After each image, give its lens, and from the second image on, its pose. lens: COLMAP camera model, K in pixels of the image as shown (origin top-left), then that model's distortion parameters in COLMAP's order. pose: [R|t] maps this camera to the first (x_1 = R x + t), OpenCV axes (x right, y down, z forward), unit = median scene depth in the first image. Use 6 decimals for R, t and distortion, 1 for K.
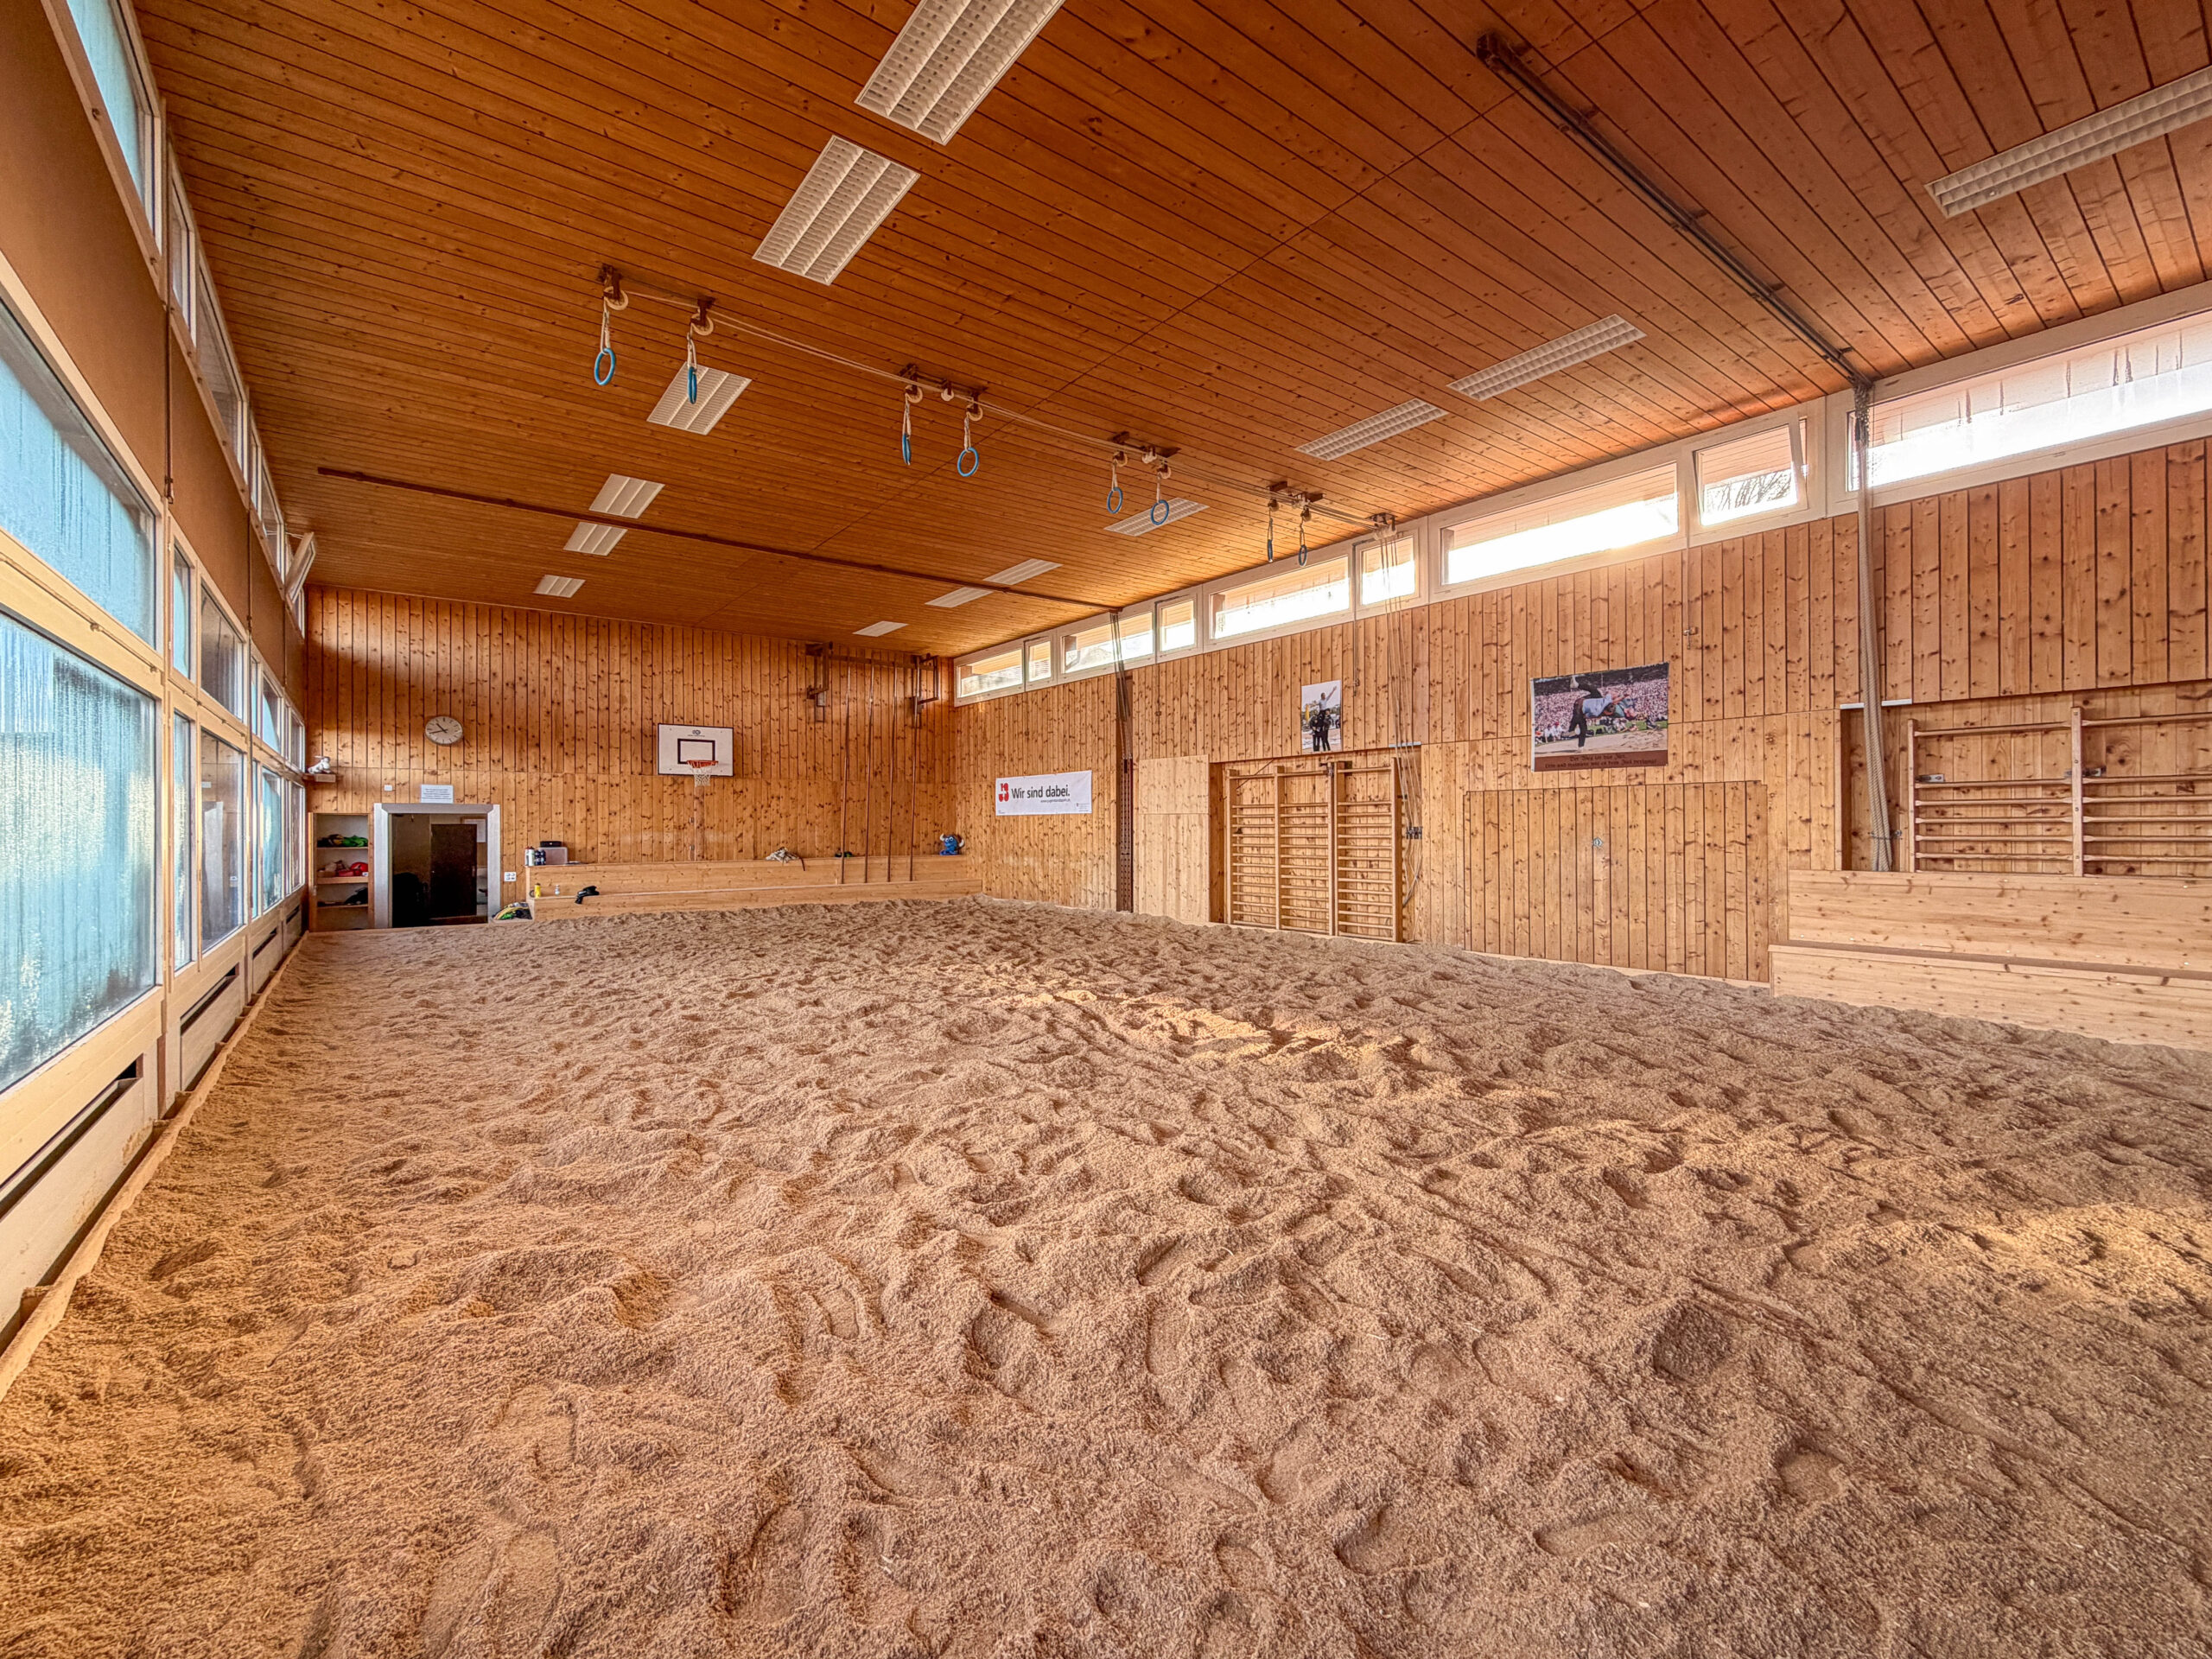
lens RADIAL K [[893.8, 0, 1086.7], [0, 893.8, 840.6], [0, 0, 1]] dist [-0.000438, -0.000269]
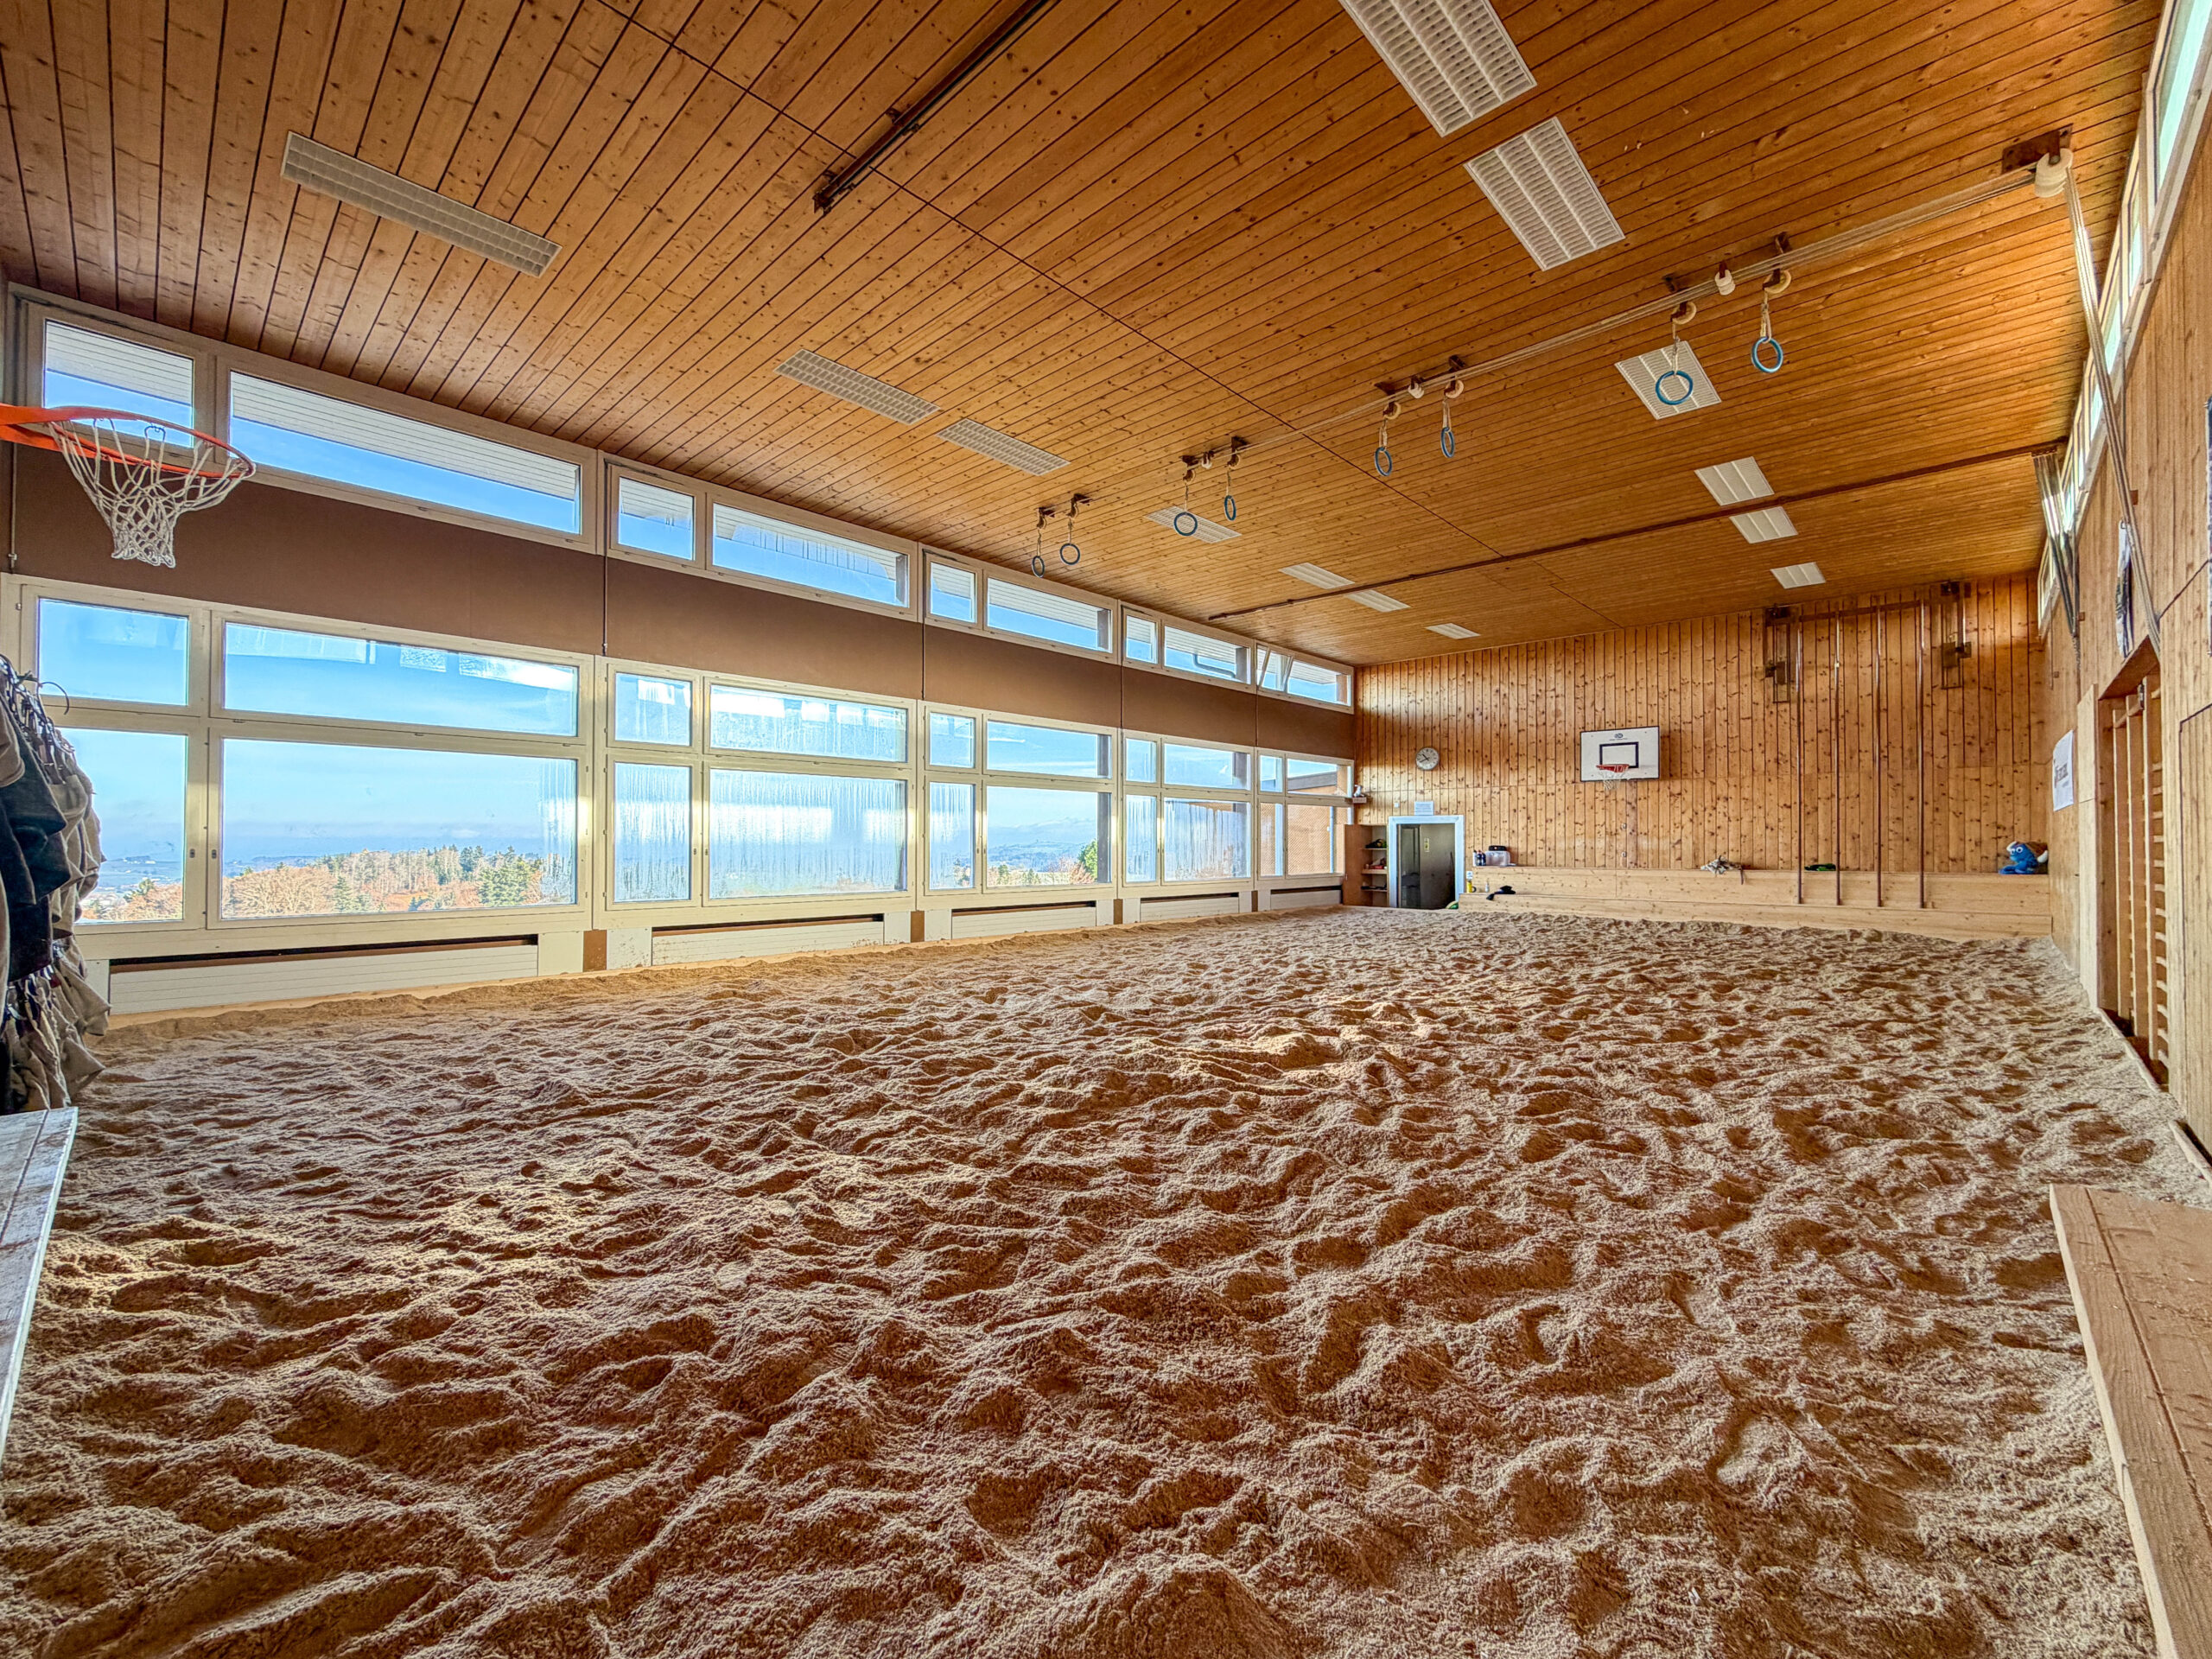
lens RADIAL K [[936.0, 0, 1106.0], [0, 936.0, 829.5], [0, 0, 1]] dist [-0.000578, 0.000059]
pose [[0.188531, -0.014974, -0.981953, 0.500007], [-0.022409, 0.999558, -0.019545, 0.014923], [0.981811, 0.025690, 0.188112, 0.285401]]
